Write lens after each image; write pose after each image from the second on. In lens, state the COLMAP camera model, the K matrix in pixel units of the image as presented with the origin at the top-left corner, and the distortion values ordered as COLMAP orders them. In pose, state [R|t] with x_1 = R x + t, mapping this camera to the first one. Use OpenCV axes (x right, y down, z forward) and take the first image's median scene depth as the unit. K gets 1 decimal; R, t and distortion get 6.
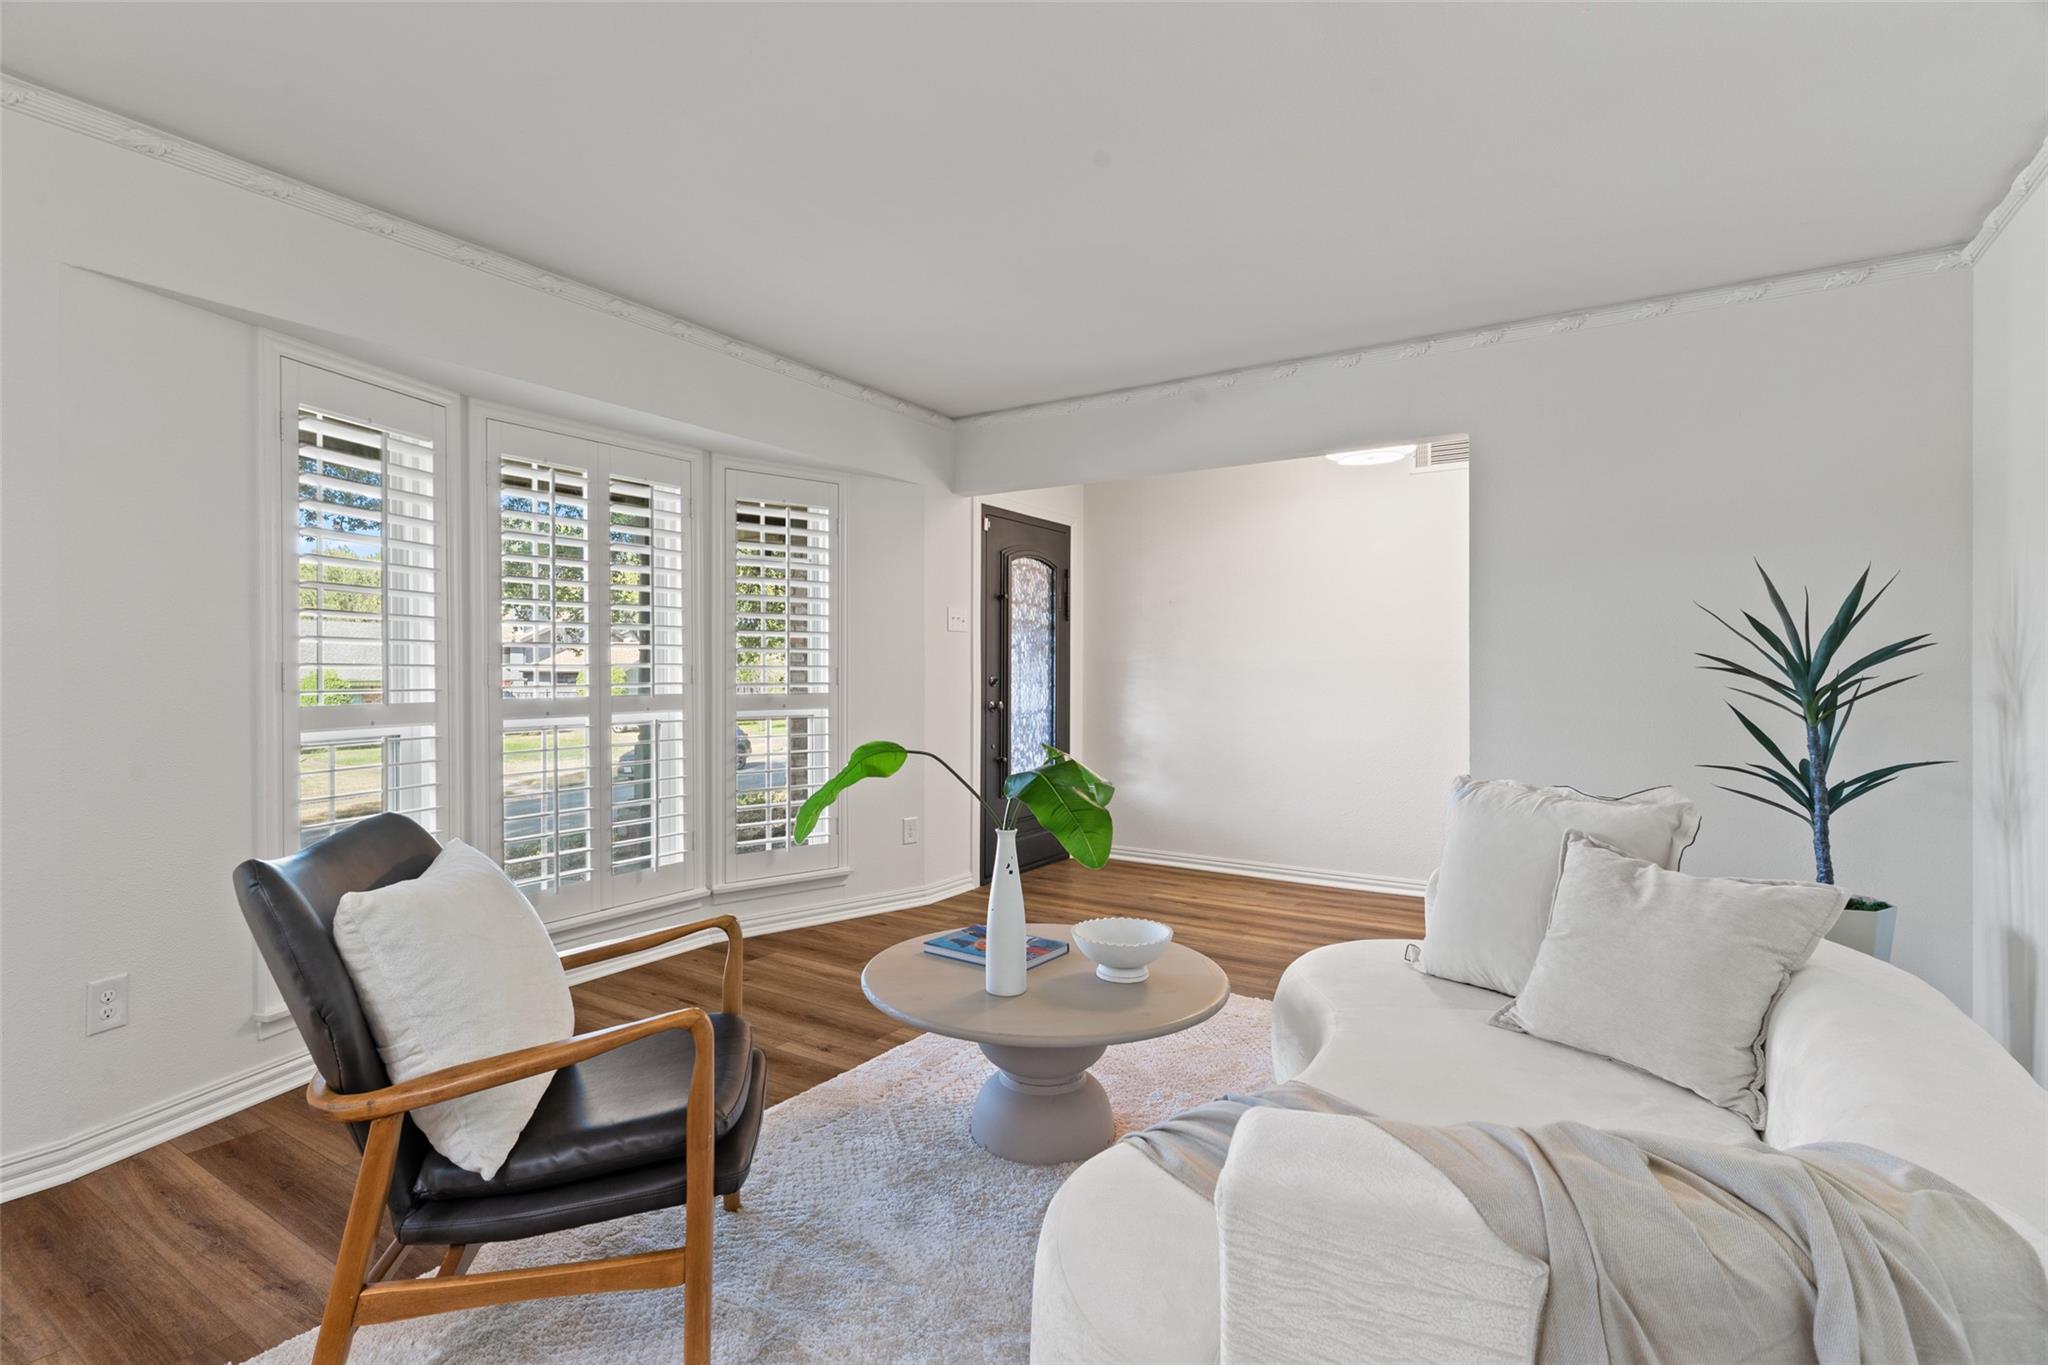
lens RADIAL K [[999.6, 0, 1024.0], [0, 999.6, 682.5], [0, 0, 1]] dist [-0.001756, -0.000104]
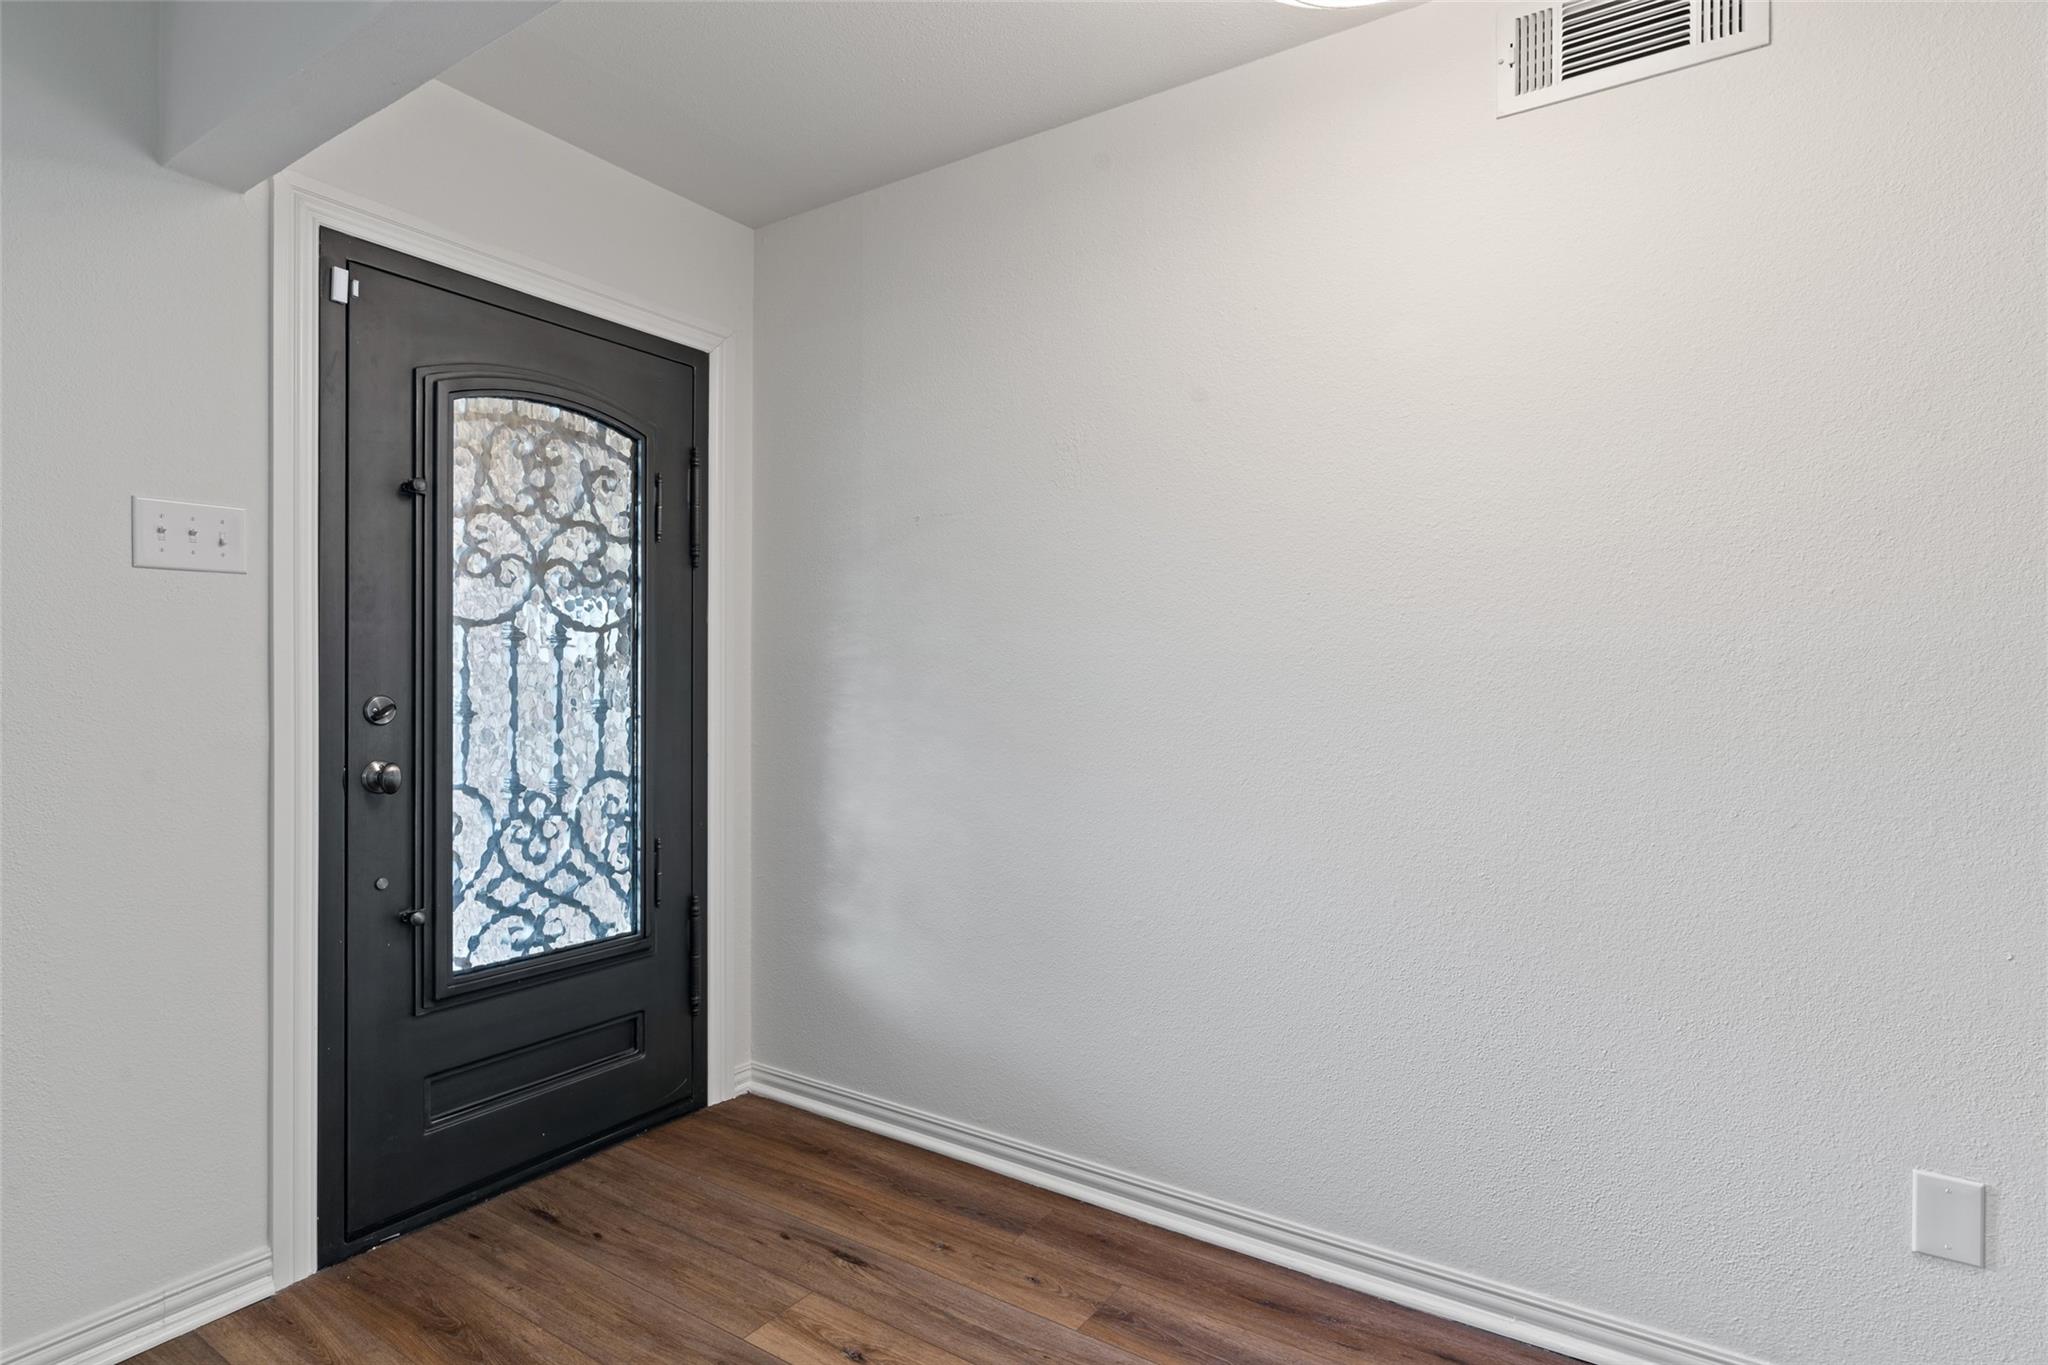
lens RADIAL K [[1064.0, 0, 1024.0], [0, 1064.0, 682.5], [0, 0, 1]] dist [-0.003559, -0.000926]
pose [[0.999884, 0.002026, -0.015110, 0.199859], [-0.002129, 0.999974, -0.006817, -0.008494], [0.015096, 0.006849, 0.999863, 0.554159]]
